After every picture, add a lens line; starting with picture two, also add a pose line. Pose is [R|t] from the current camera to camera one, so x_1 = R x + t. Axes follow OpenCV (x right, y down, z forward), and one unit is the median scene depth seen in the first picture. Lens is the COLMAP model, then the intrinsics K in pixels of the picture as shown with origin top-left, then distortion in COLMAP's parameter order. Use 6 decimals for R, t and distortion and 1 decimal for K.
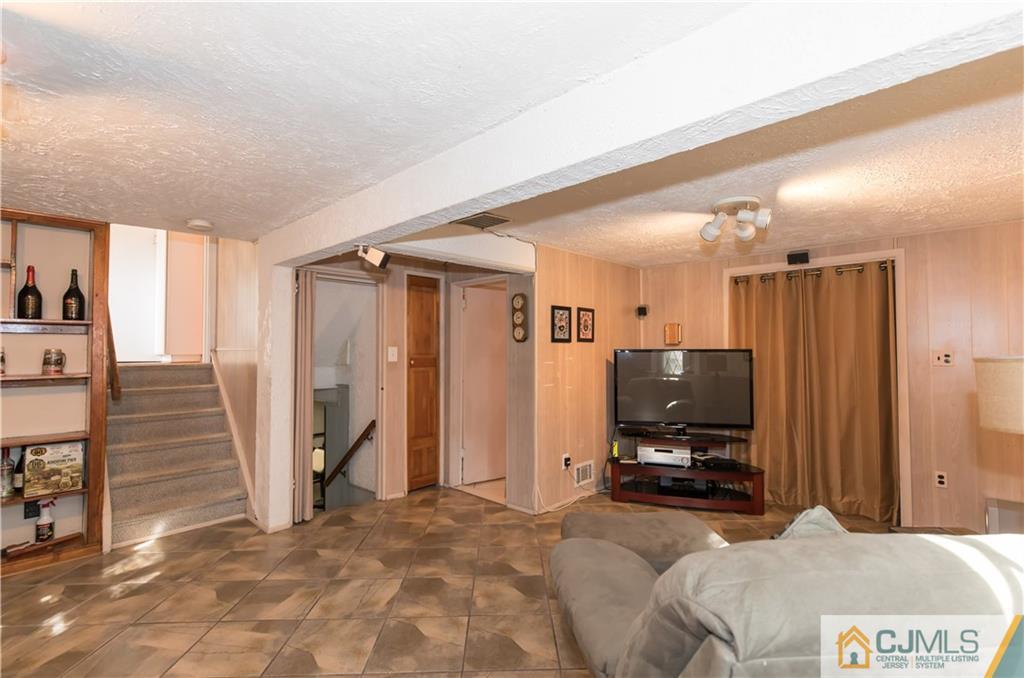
lens RADIAL K [[463.4, 0, 512.0], [0, 463.4, 339.0], [0, 0, 1]] dist [0.001810, 0.000013]
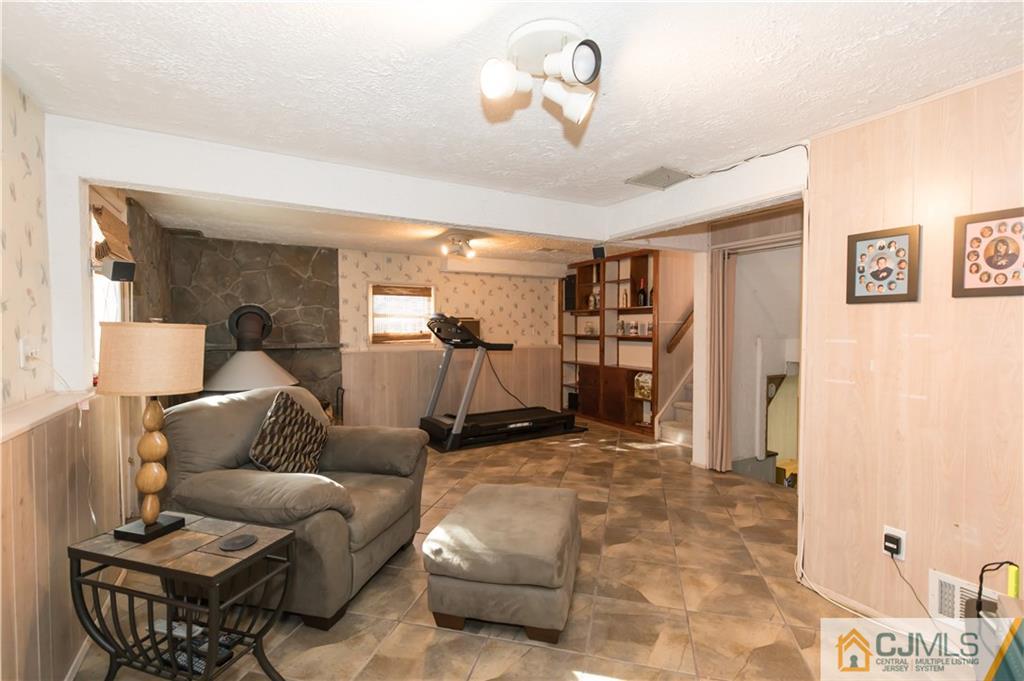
lens RADIAL K [[455.8, 0, 512.0], [0, 455.8, 340.5], [0, 0, 1]] dist [0.002932, -0.000188]
pose [[-0.276501, 0.033293, -0.960437, 0.920602], [0.027445, 0.999266, 0.026738, 0.031995], [0.960622, -0.018966, -0.277212, 0.997576]]
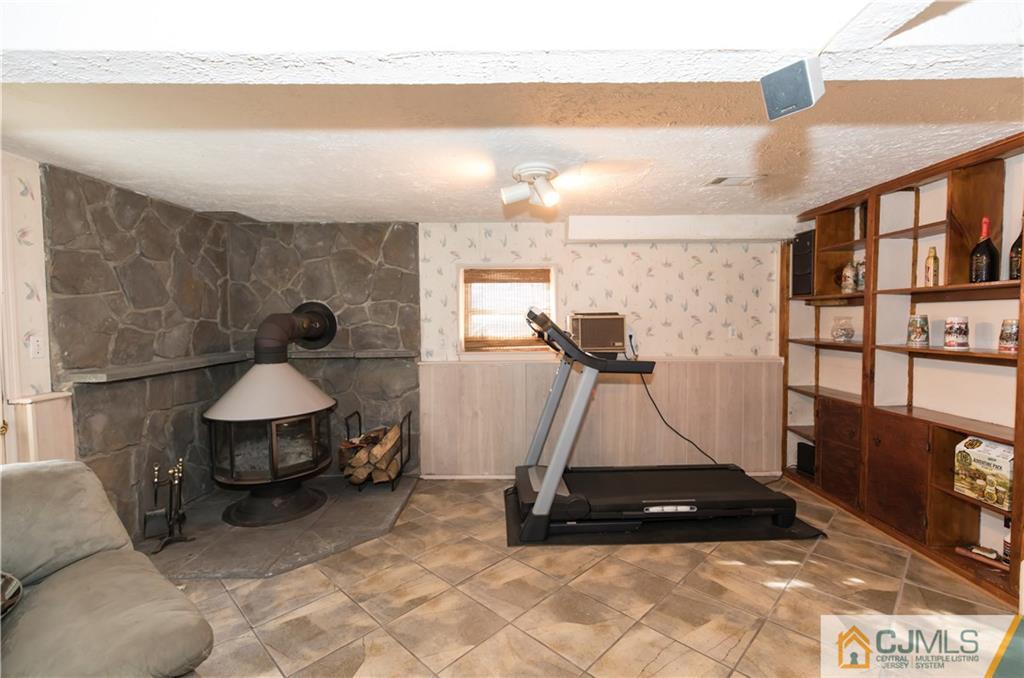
lens RADIAL K [[455.8, 0, 512.0], [0, 455.8, 339.0], [0, 0, 1]] dist [0.002932, -0.000188]
pose [[-0.711727, 0.040863, -0.701267, 0.124303], [0.029067, 0.999165, 0.028721, 0.008620], [0.701855, 0.000058, -0.712320, 0.985253]]
